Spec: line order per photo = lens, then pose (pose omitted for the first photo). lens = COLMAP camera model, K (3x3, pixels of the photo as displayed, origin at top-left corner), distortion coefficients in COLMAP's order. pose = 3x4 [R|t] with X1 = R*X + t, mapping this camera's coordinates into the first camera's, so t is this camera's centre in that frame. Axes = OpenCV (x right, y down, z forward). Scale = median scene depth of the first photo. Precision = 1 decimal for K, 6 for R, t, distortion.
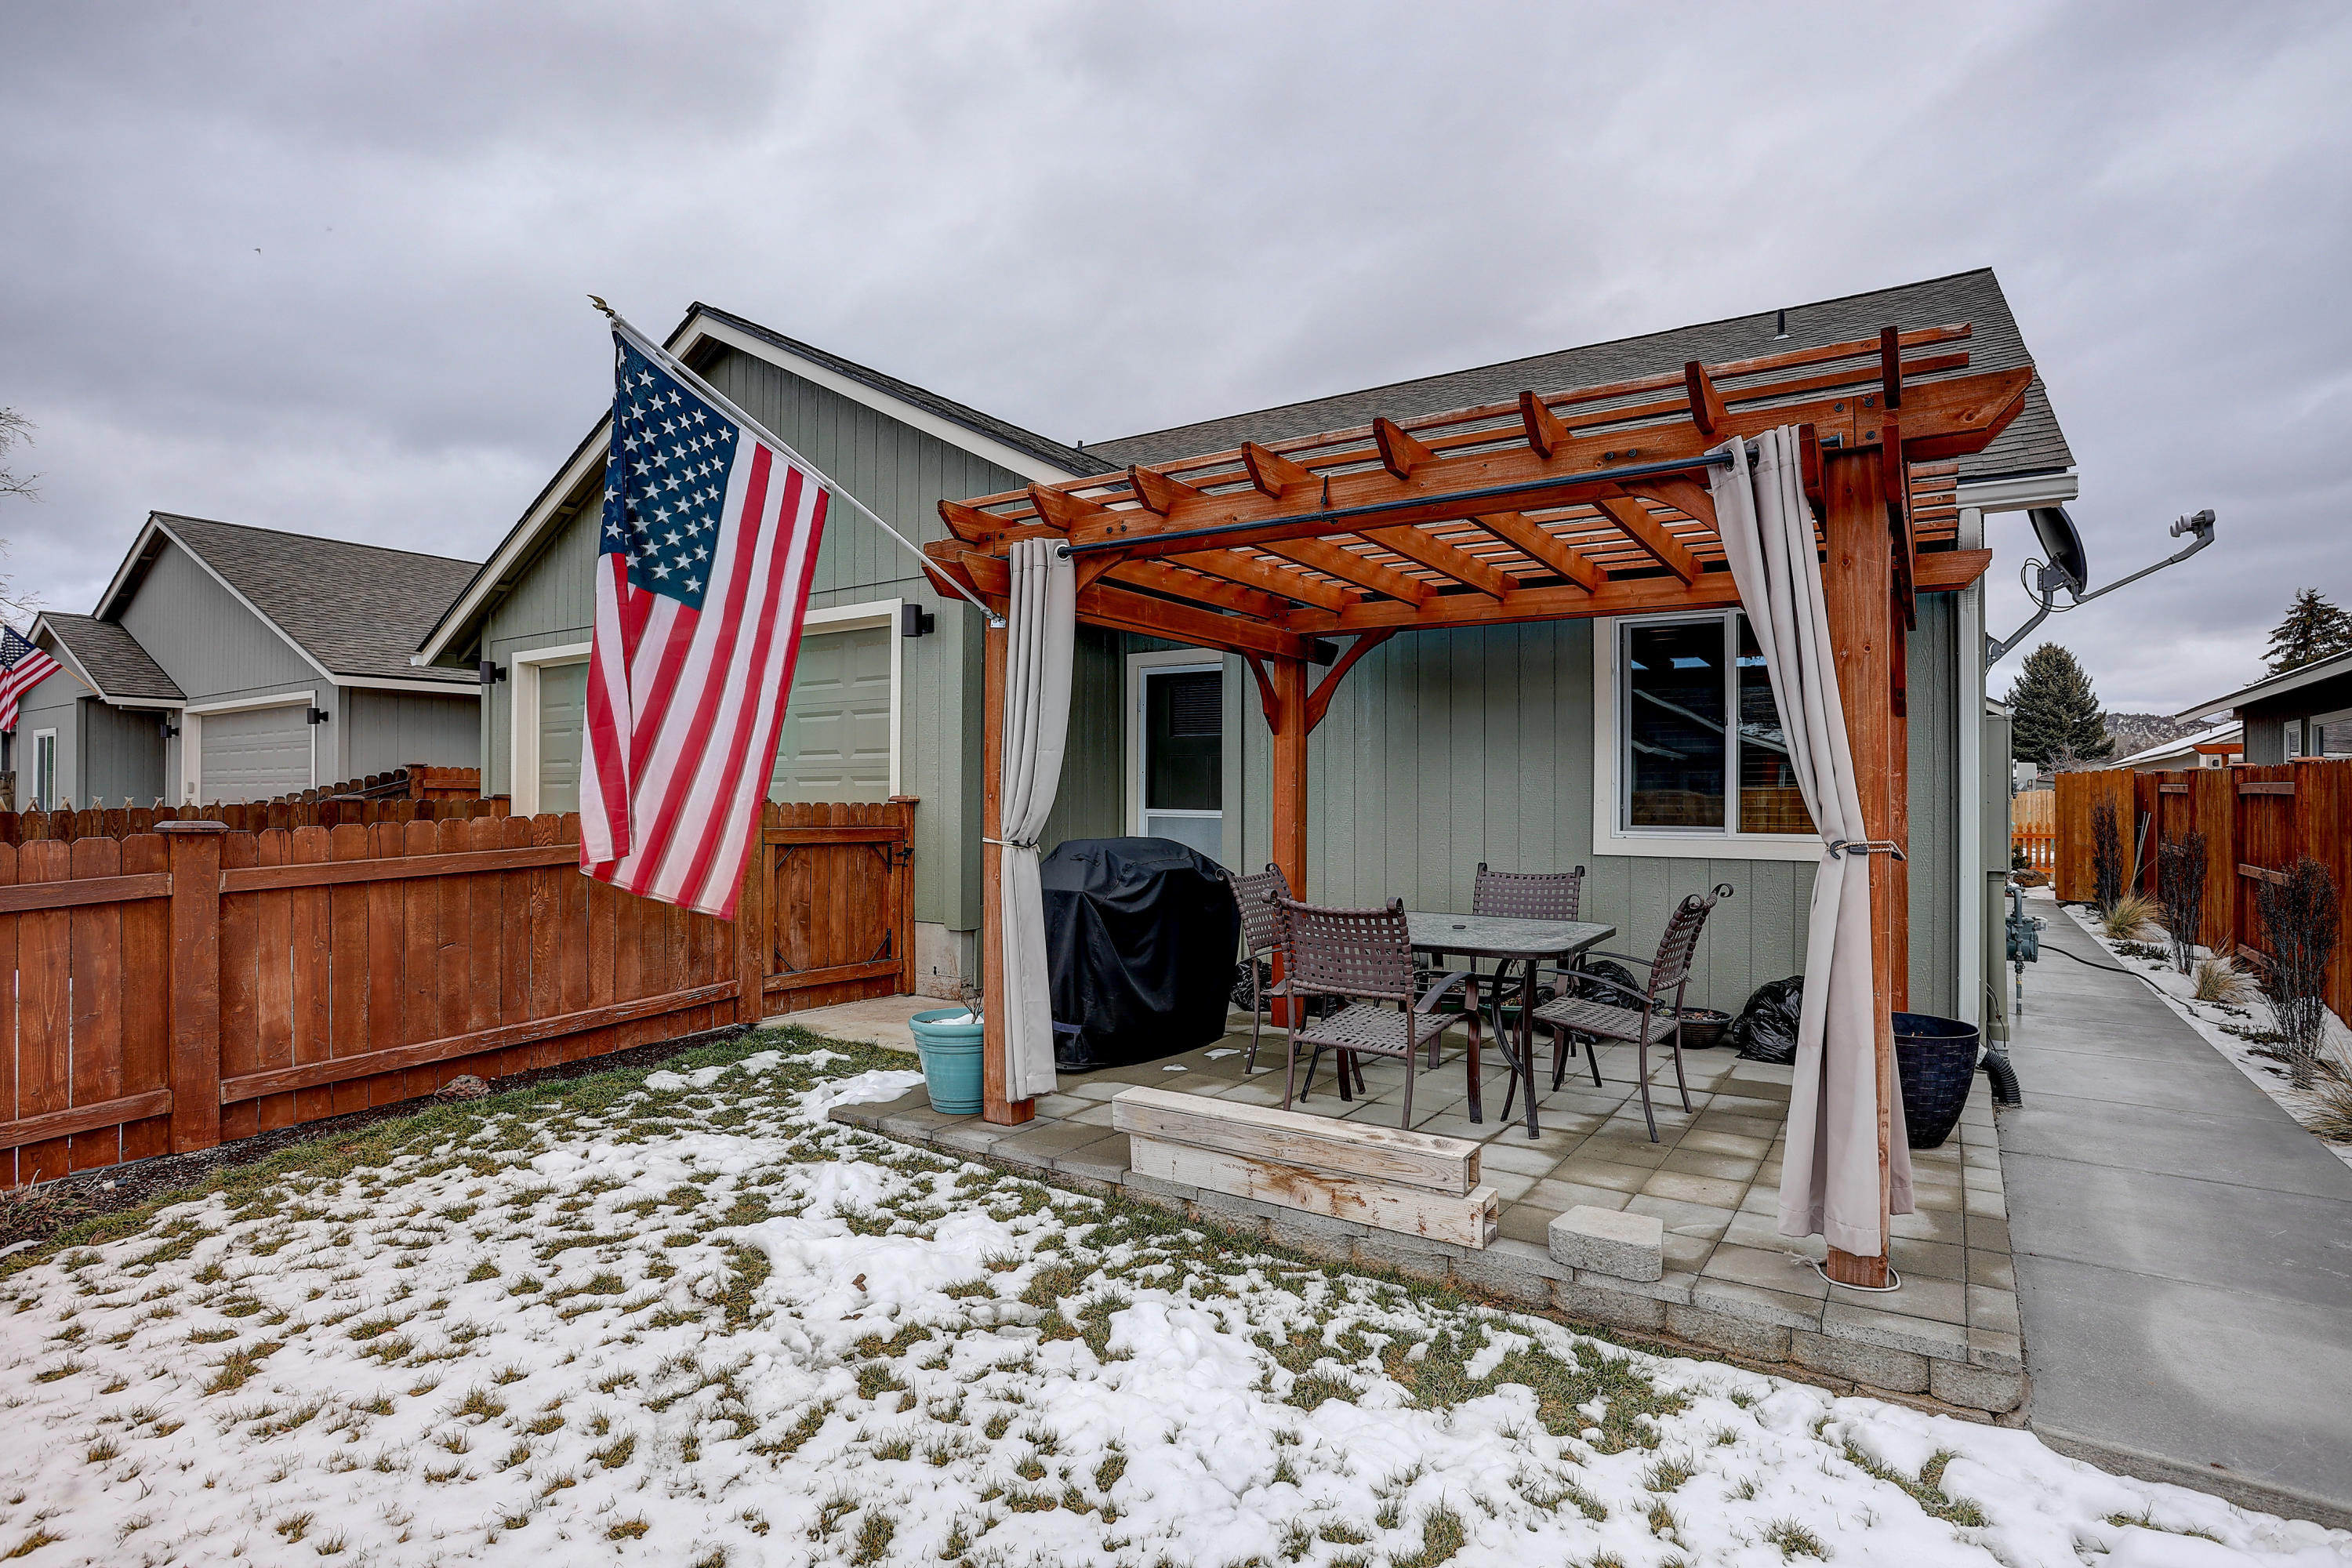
lens RADIAL K [[1103.6, 0, 1191.9], [0, 1103.6, 783.4], [0, 0, 1]] dist [-0.020833, 0.002726]
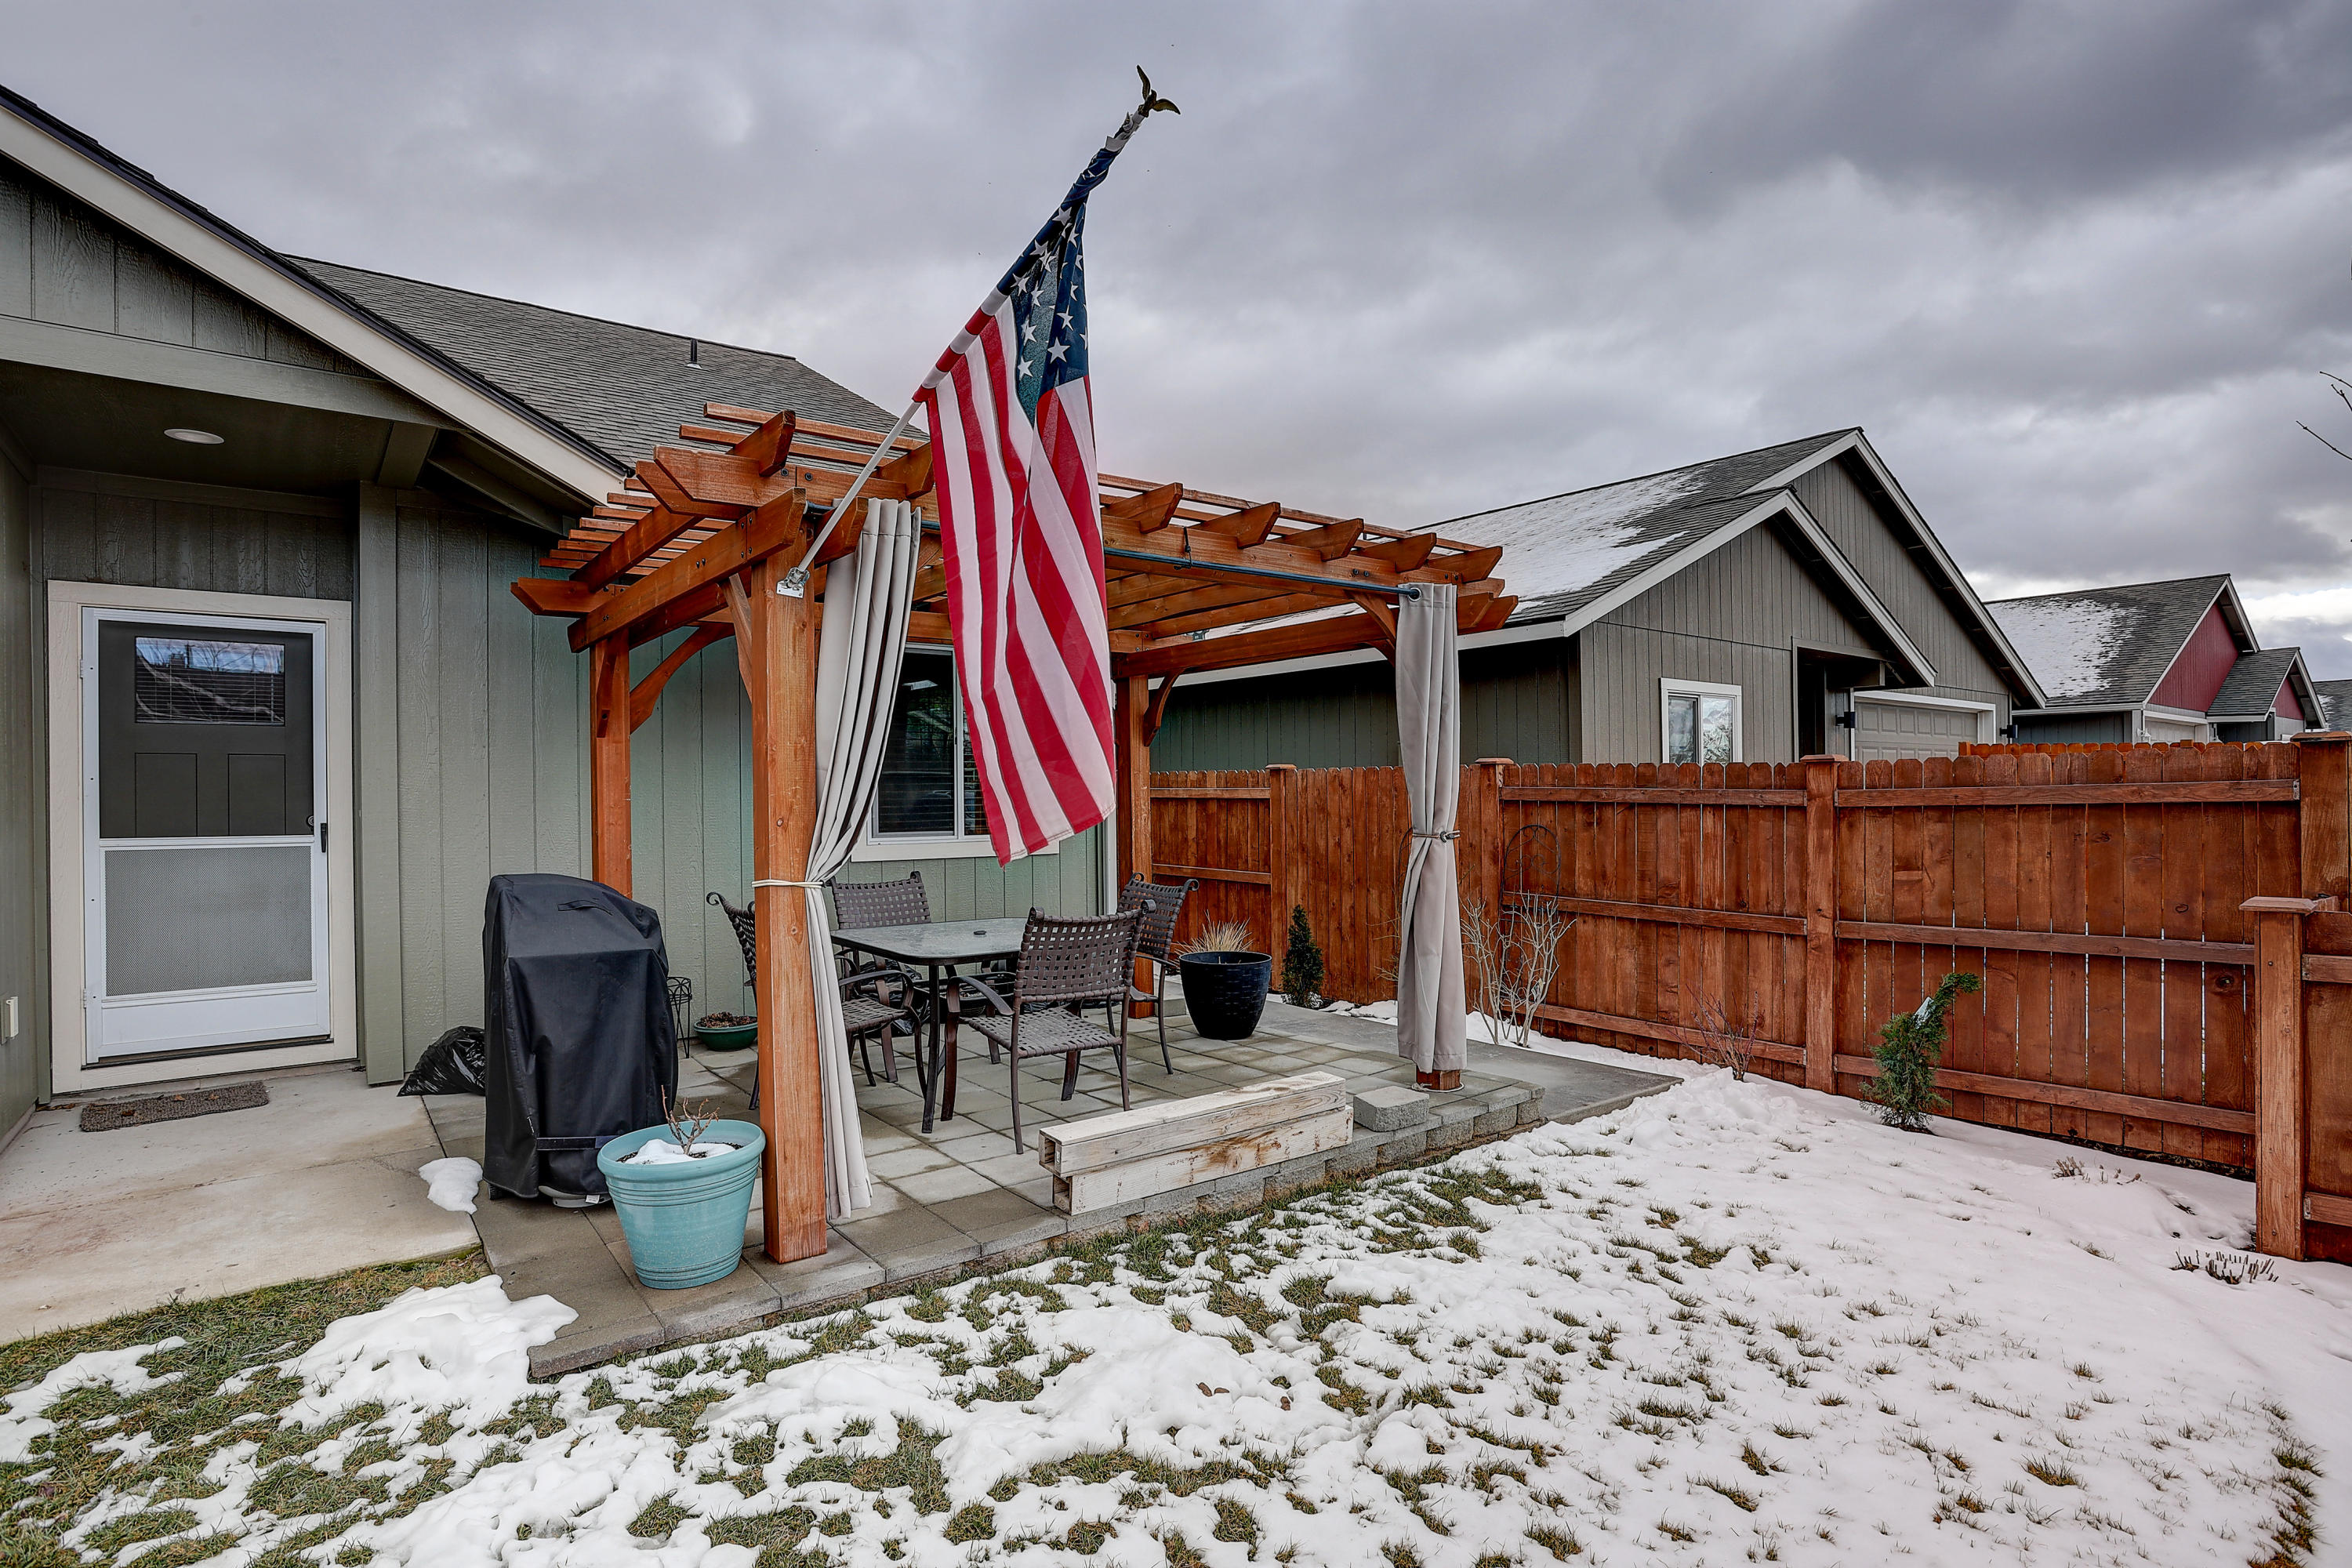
lens RADIAL K [[1103.6, 0, 1191.2], [0, 1103.6, 789.8], [0, 0, 1]] dist [-0.020833, 0.002726]
pose [[0.332982, 0.015081, 0.942812, -0.846182], [-0.019699, 0.999765, -0.009034, -0.001430], [-0.942727, -0.015564, 0.333201, 0.560482]]
